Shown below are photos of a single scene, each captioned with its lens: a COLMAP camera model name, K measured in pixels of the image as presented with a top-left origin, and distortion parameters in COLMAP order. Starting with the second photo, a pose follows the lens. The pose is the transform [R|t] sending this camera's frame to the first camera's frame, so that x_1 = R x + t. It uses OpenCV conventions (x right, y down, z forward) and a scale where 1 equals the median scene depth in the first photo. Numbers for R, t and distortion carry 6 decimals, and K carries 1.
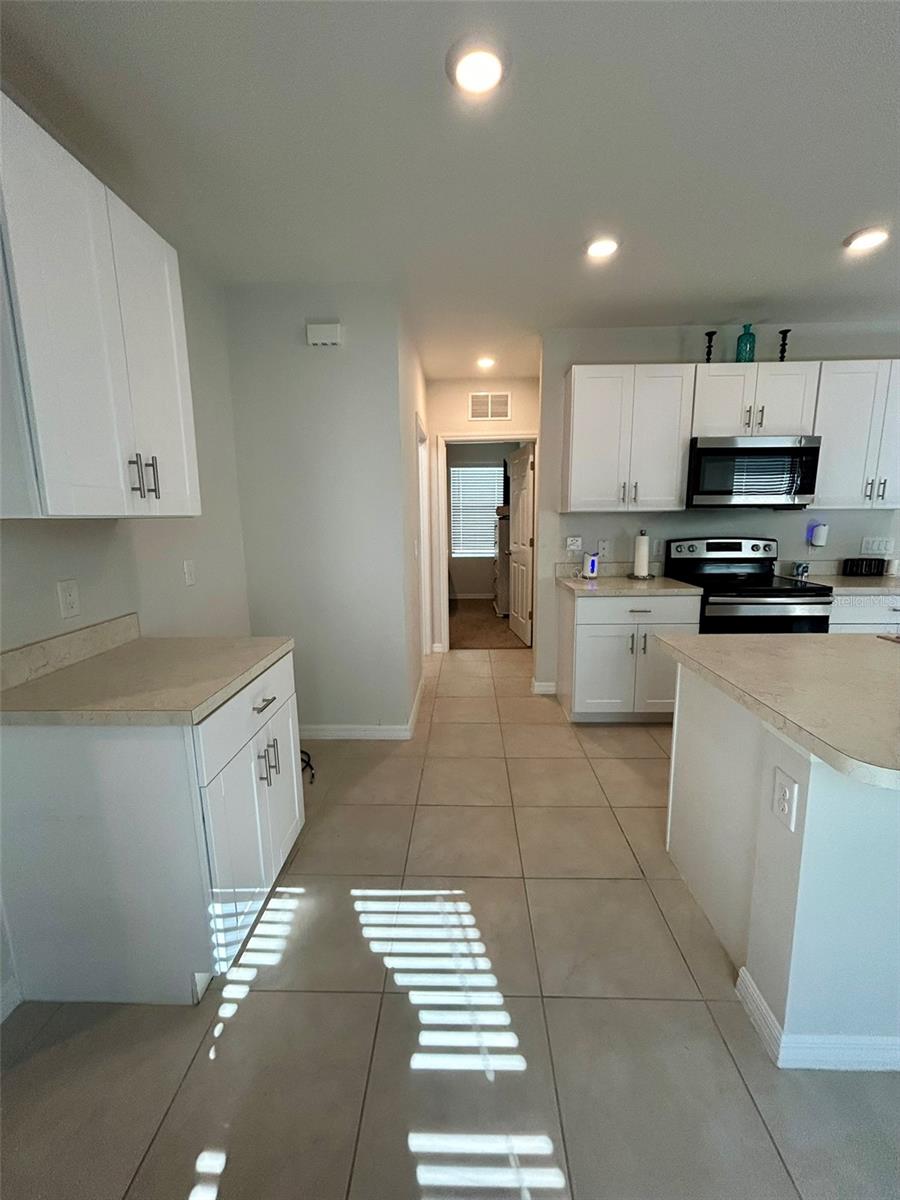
lens RADIAL K [[482.7, 0, 451.2], [0, 482.7, 597.3], [0, 0, 1]] dist [-0.002437, 0.000266]
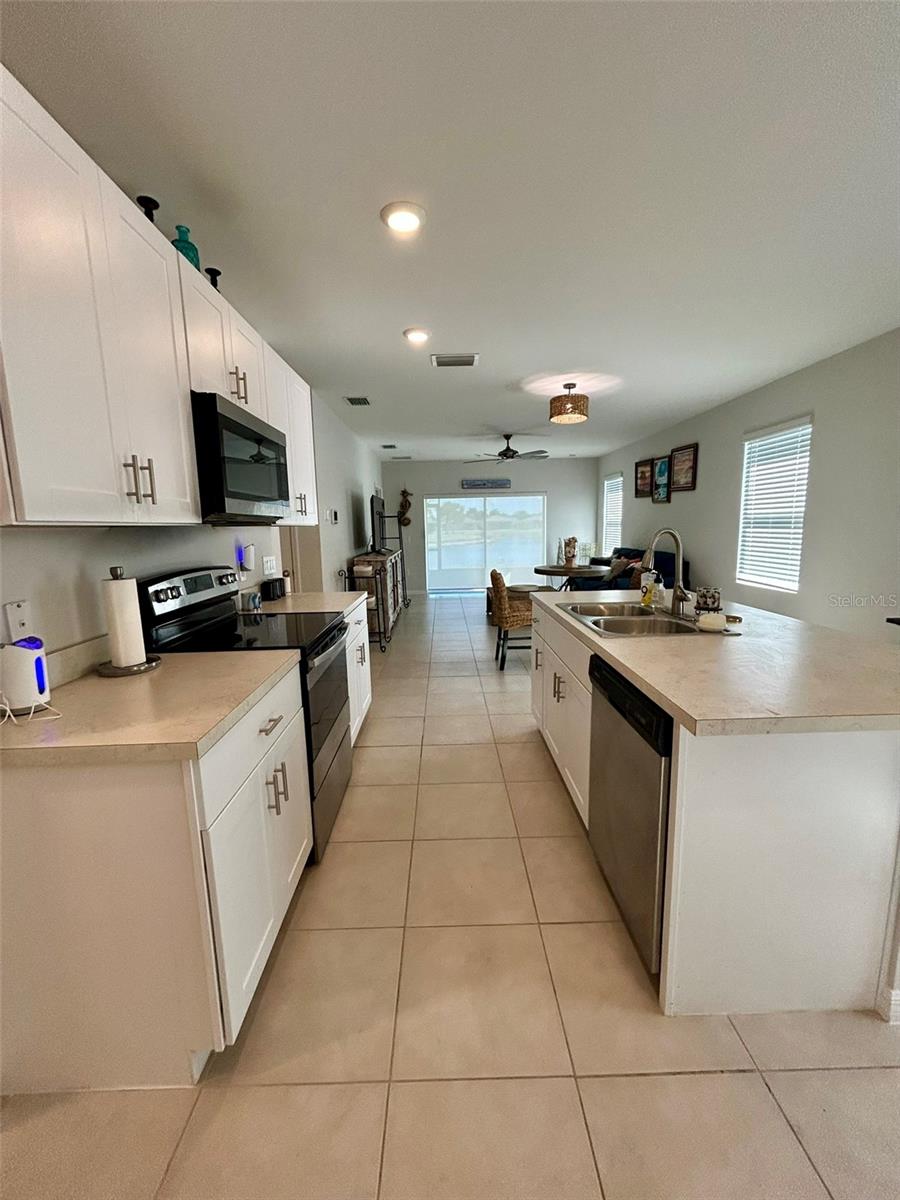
lens RADIAL K [[482.7, 0, 451.2], [0, 482.7, 597.3], [0, 0, 1]] dist [-0.002437, 0.000266]
pose [[-0.047546, -0.137220, 0.989399, -0.075713], [0.188781, 0.971434, 0.143800, -0.118904], [-0.980868, 0.193617, -0.020283, 0.709473]]
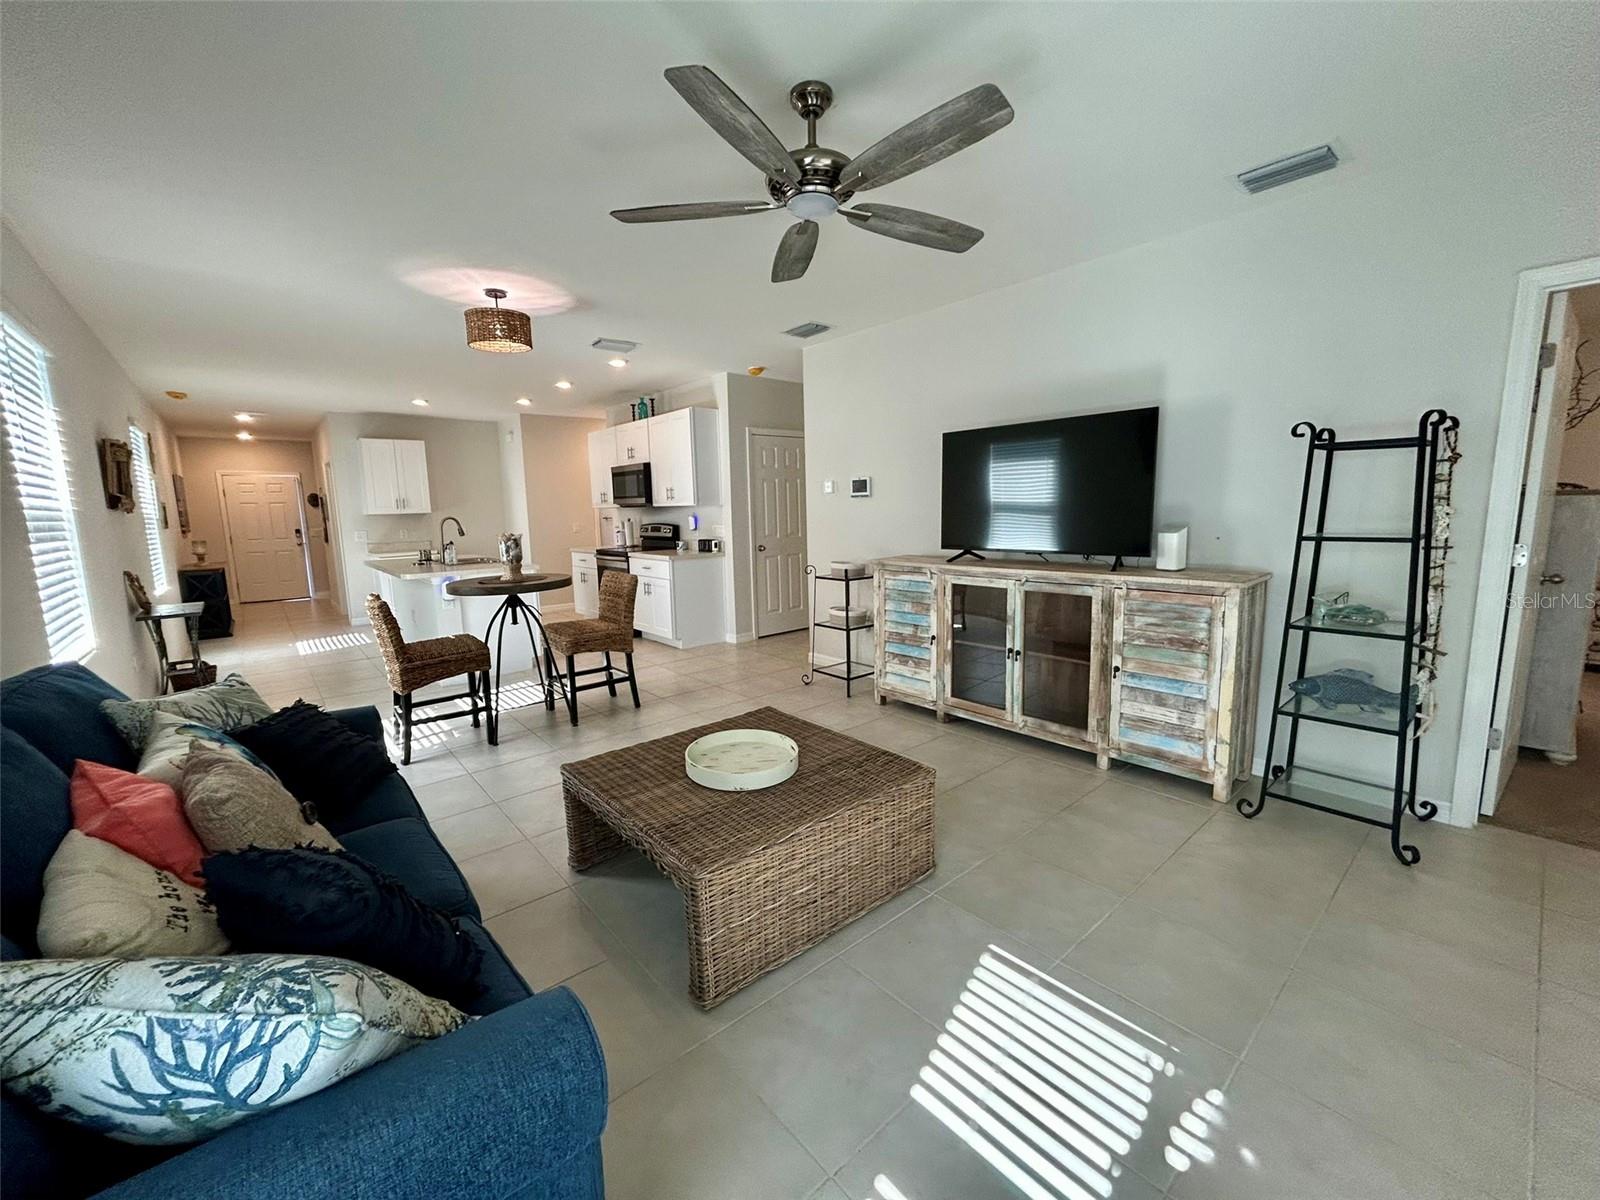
lens RADIAL K [[643.8, 0, 842.3], [0, 643.8, 606.1], [0, 0, 1]] dist [-0.000315, 0.000093]
pose [[0.700485, 0.105562, -0.705817, 2.592600], [-0.108128, 0.993281, 0.041244, 0.000407], [0.705428, 0.047428, 0.707193, -0.090787]]
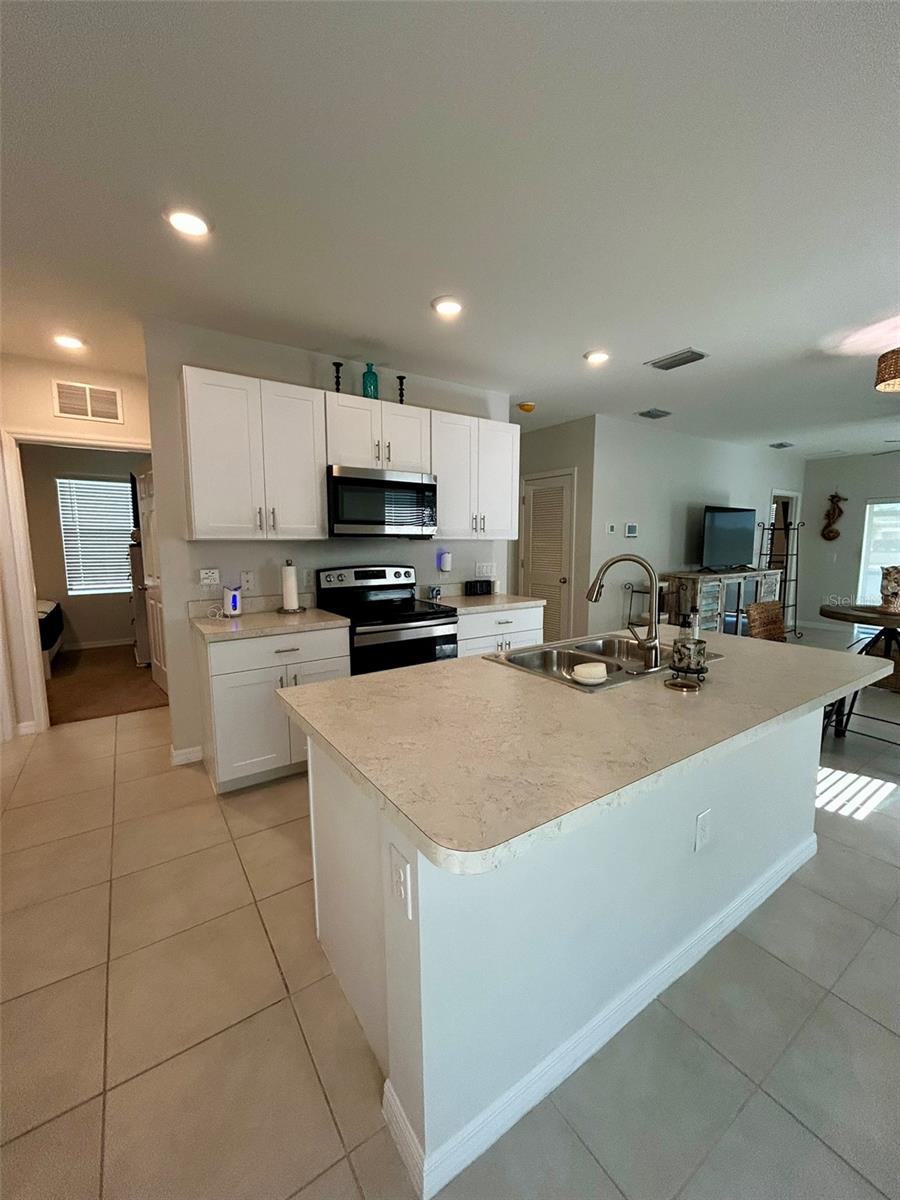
lens RADIAL K [[482.7, 0, 451.2], [0, 482.7, 597.3], [0, 0, 1]] dist [-0.002437, 0.000266]
pose [[0.807754, -0.060525, 0.586404, 0.103850], [0.090931, 0.995603, -0.022495, -0.019185], [-0.582464, 0.071492, 0.809706, 0.078252]]
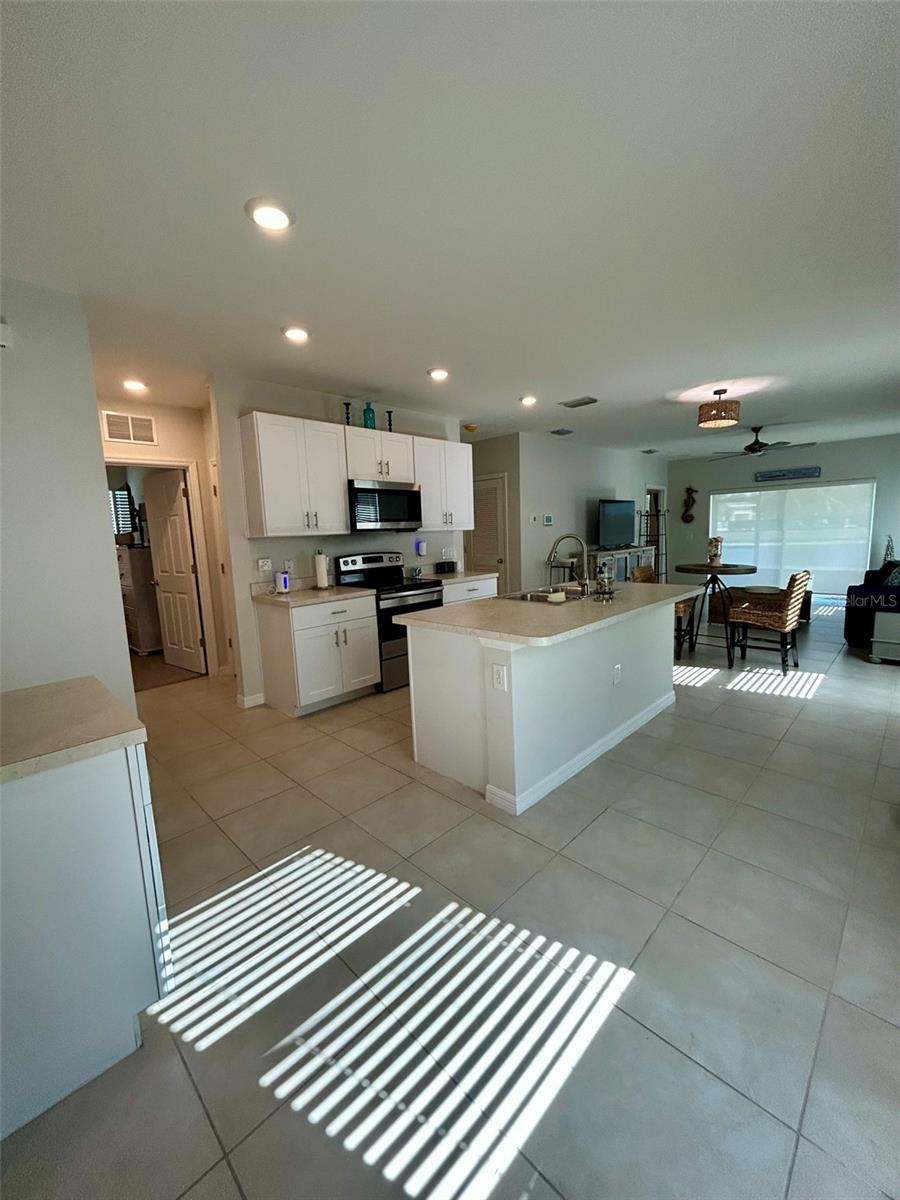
lens RADIAL K [[482.7, 0, 451.2], [0, 482.7, 597.3], [0, 0, 1]] dist [-0.002437, 0.000266]
pose [[0.677608, -0.114281, 0.726490, -0.291237], [0.151639, 0.988336, 0.014035, 0.014714], [-0.719620, 0.100654, 0.687034, -0.083146]]
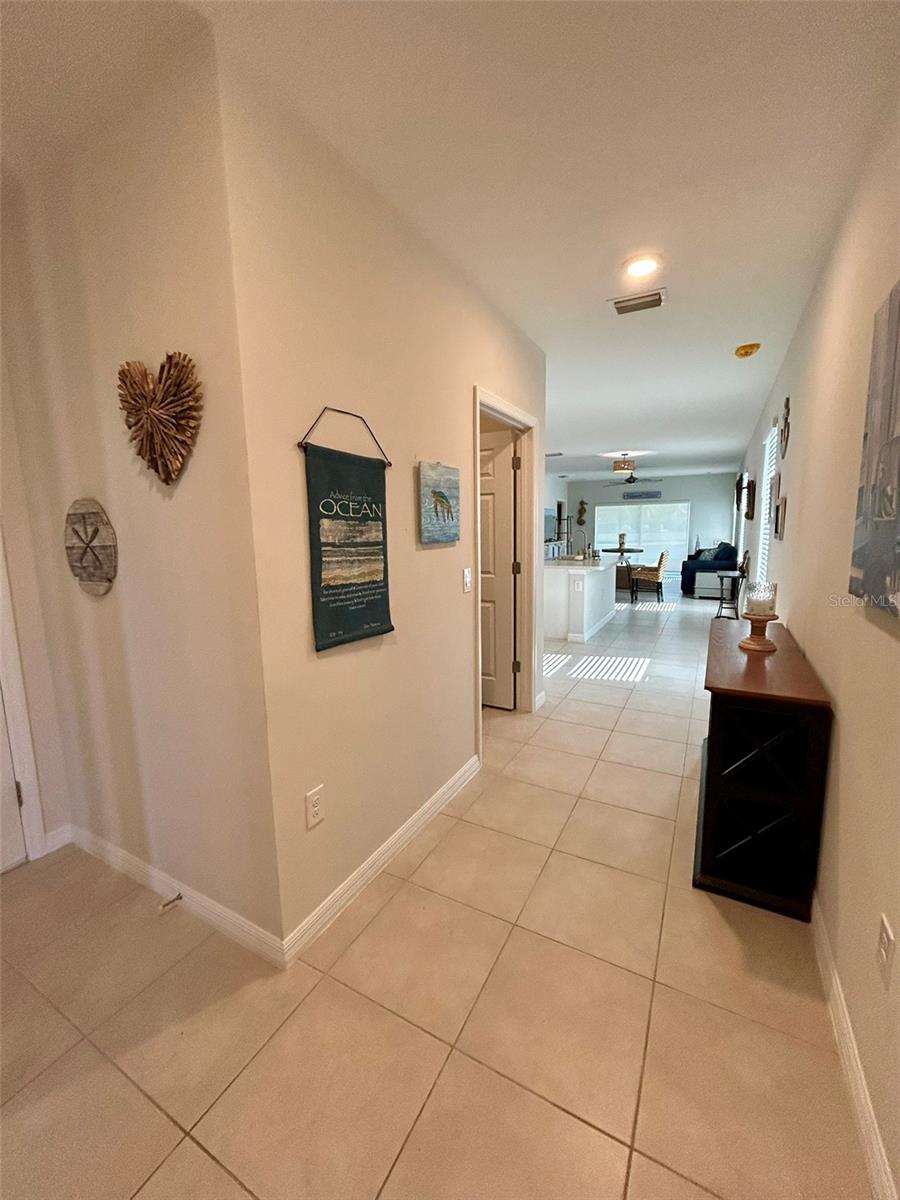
lens RADIAL K [[482.7, 0, 451.2], [0, 482.7, 597.3], [0, 0, 1]] dist [-0.002437, 0.000266]
pose [[0.448916, -0.126903, 0.884517, -1.464307], [0.161604, 0.985072, 0.059312, 0.015098], [-0.878839, 0.116316, 0.462722, -0.035593]]
